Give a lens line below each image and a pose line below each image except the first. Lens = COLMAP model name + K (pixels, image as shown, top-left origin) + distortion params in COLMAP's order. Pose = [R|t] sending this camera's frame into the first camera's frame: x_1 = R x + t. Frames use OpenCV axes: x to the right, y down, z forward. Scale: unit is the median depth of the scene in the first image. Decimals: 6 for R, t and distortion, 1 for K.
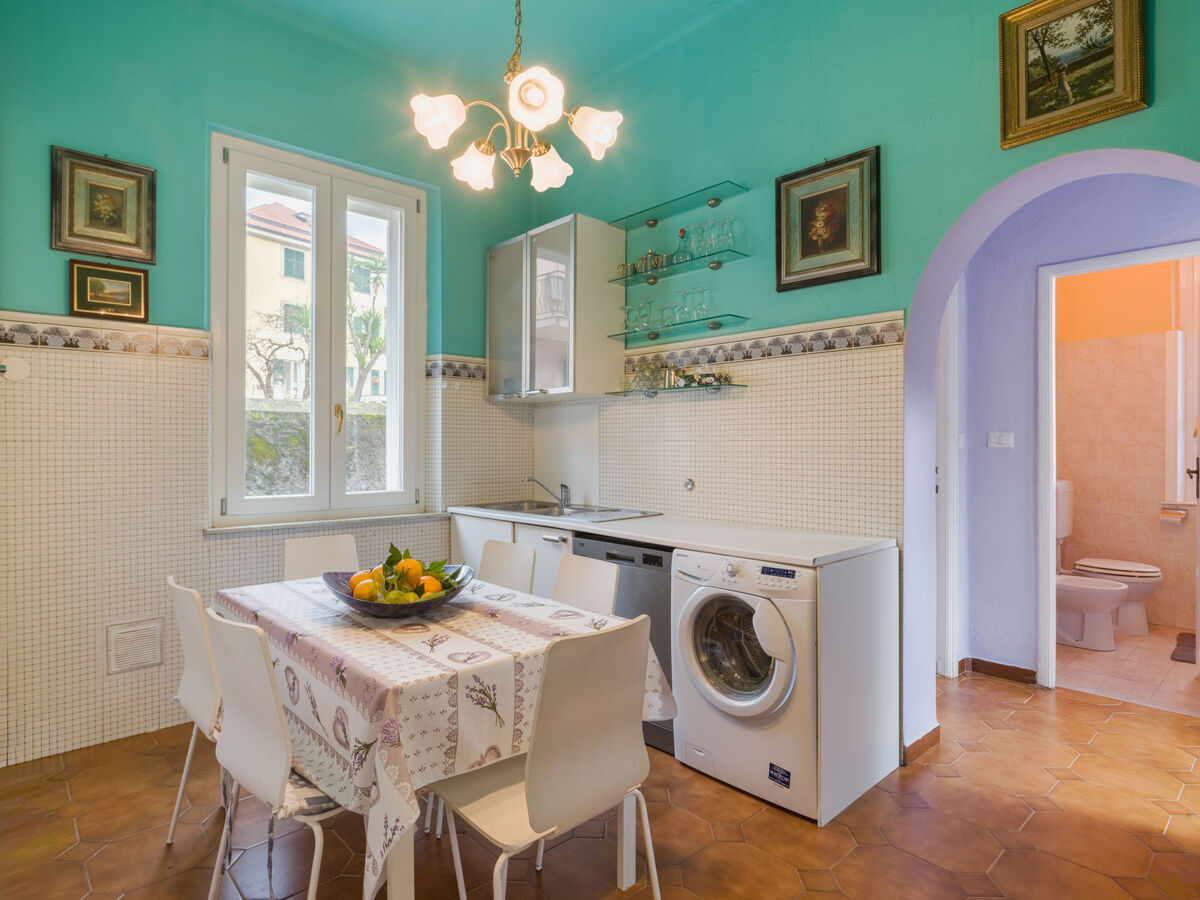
lens RADIAL K [[664.9, 0, 604.9], [0, 664.9, 445.6], [0, 0, 1]] dist [-0.003769, 0.001663]
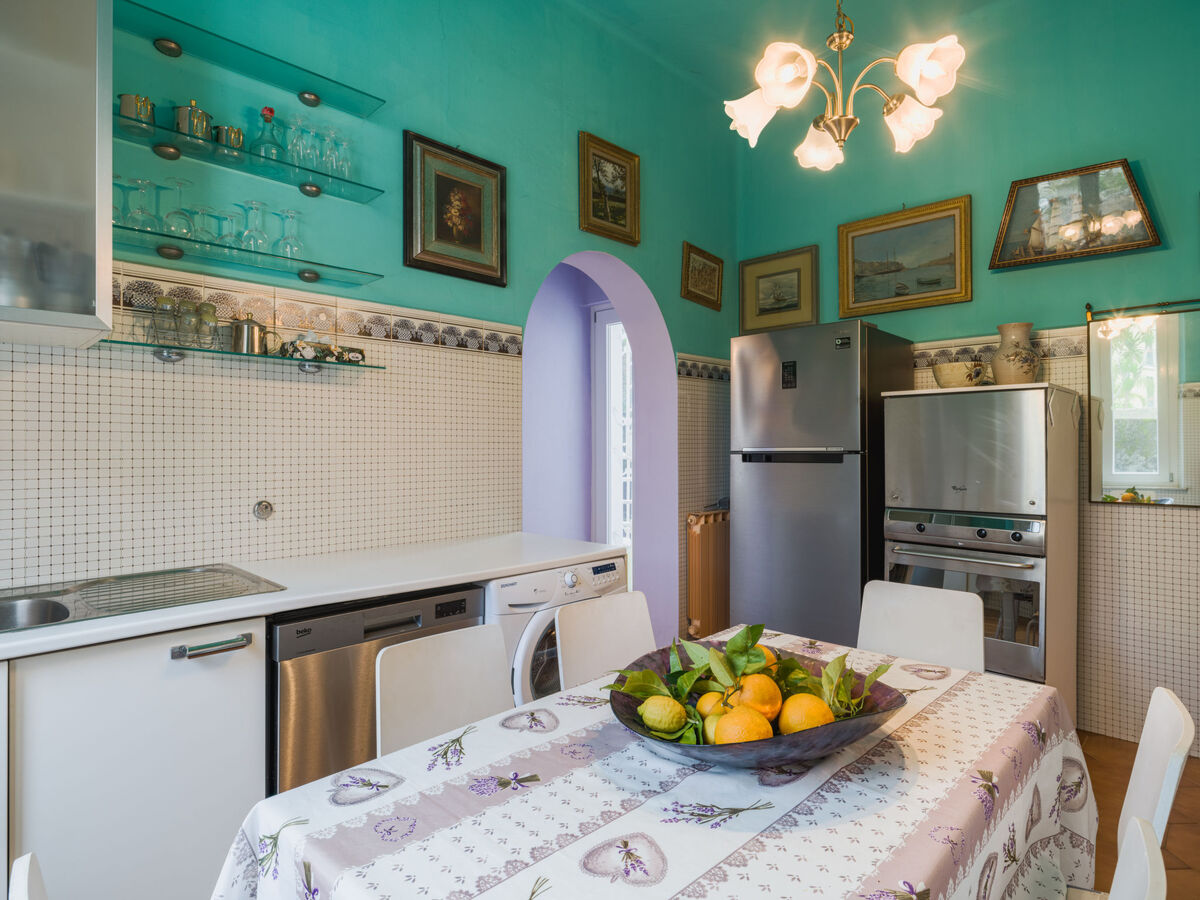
lens RADIAL K [[664.9, 0, 604.9], [0, 664.9, 445.6], [0, 0, 1]] dist [-0.003769, 0.001663]
pose [[-0.047137, 0.000599, 0.998888, -0.597225], [0.004016, 0.999992, -0.000410, -0.001649], [-0.998880, 0.003992, -0.047139, 0.797724]]
